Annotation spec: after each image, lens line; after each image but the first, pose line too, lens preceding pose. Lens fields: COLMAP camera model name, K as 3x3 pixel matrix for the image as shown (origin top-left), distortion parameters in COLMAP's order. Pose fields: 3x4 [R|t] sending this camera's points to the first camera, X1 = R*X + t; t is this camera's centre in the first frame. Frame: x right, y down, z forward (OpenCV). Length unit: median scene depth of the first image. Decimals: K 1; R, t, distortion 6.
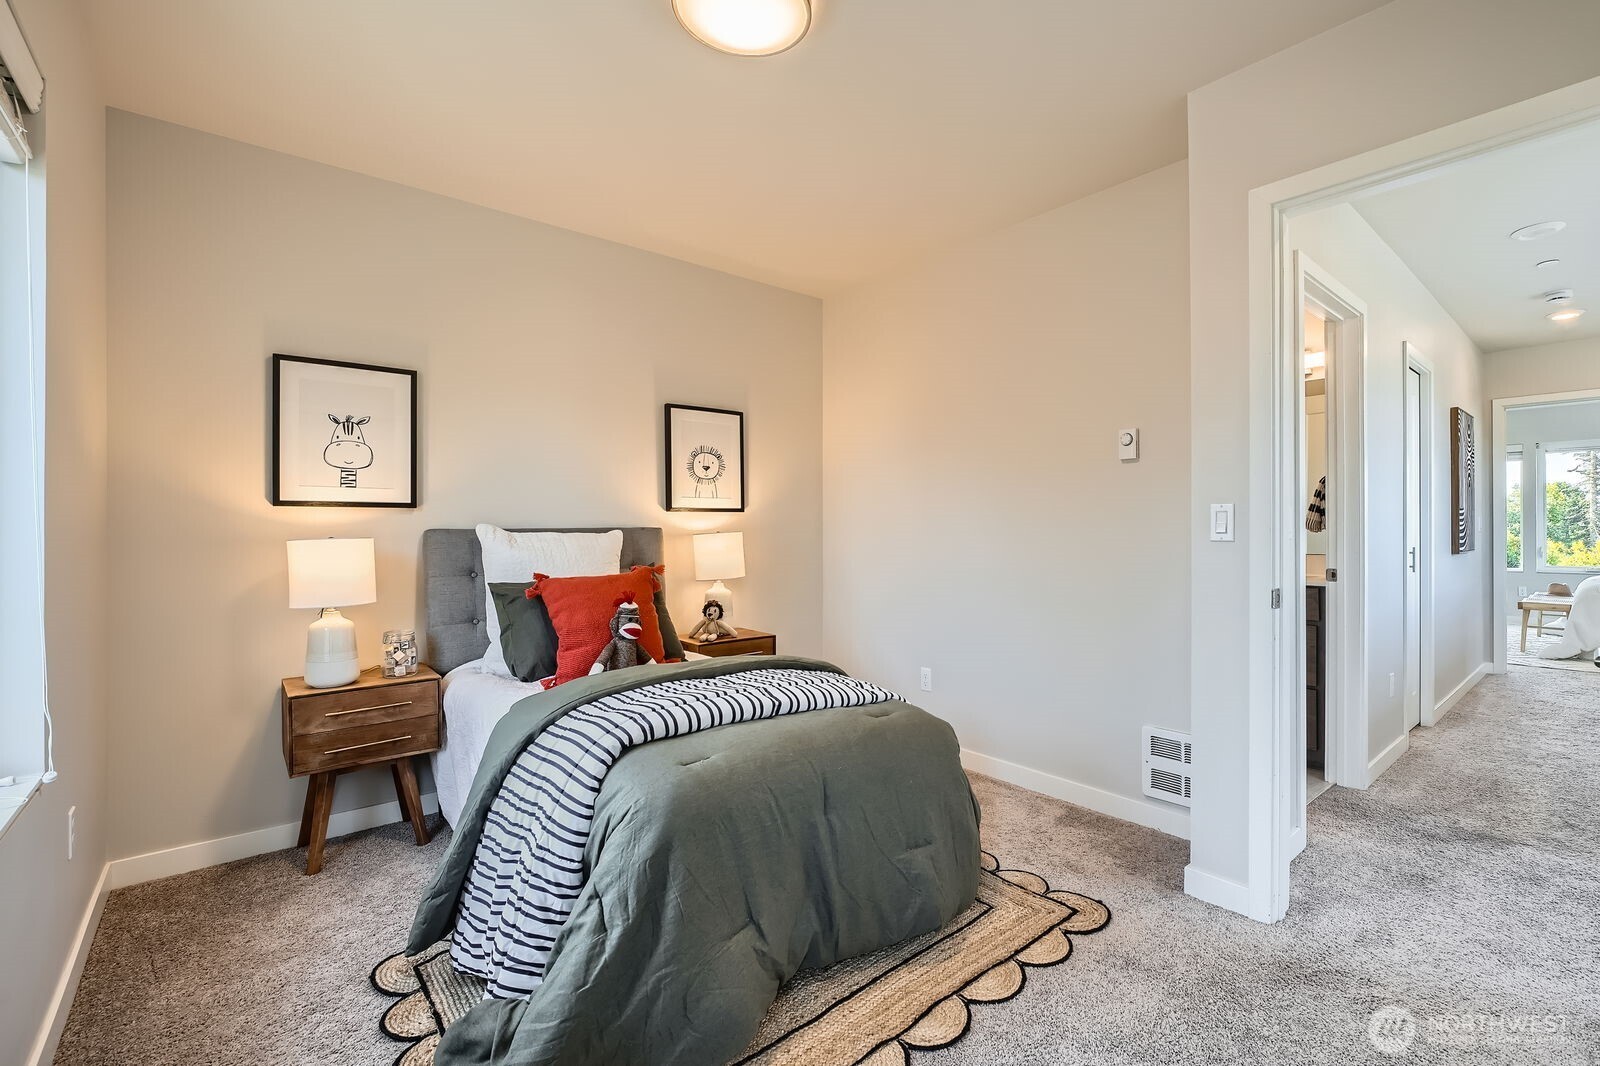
lens RADIAL K [[685.5, 0, 800.2], [0, 685.5, 532.3], [0, 0, 1]] dist [-0.010371, -0.000136]
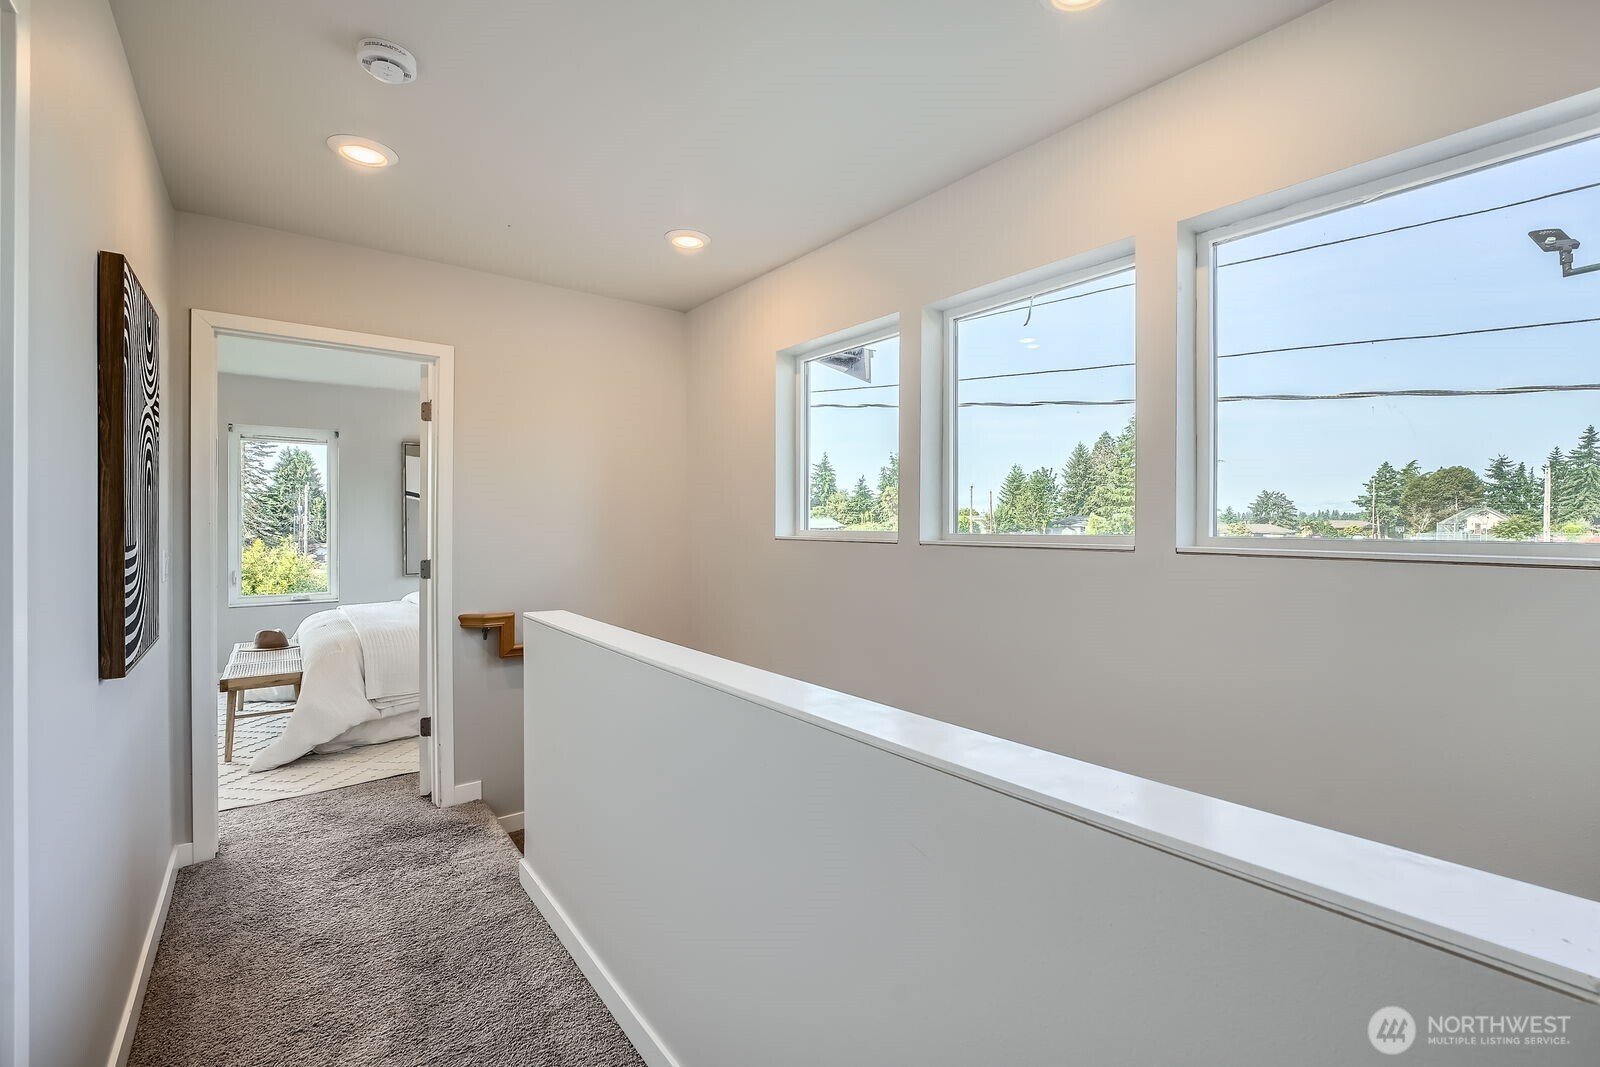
lens RADIAL K [[697.4, 0, 854.1], [0, 697.4, 520.9], [0, 0, 1]] dist [-0.000551, -0.000052]
pose [[-0.010904, 0.005395, 0.999926, 0.548260], [0.000944, 0.999985, -0.005385, -0.050334], [-0.999940, 0.000885, -0.010909, 0.566237]]
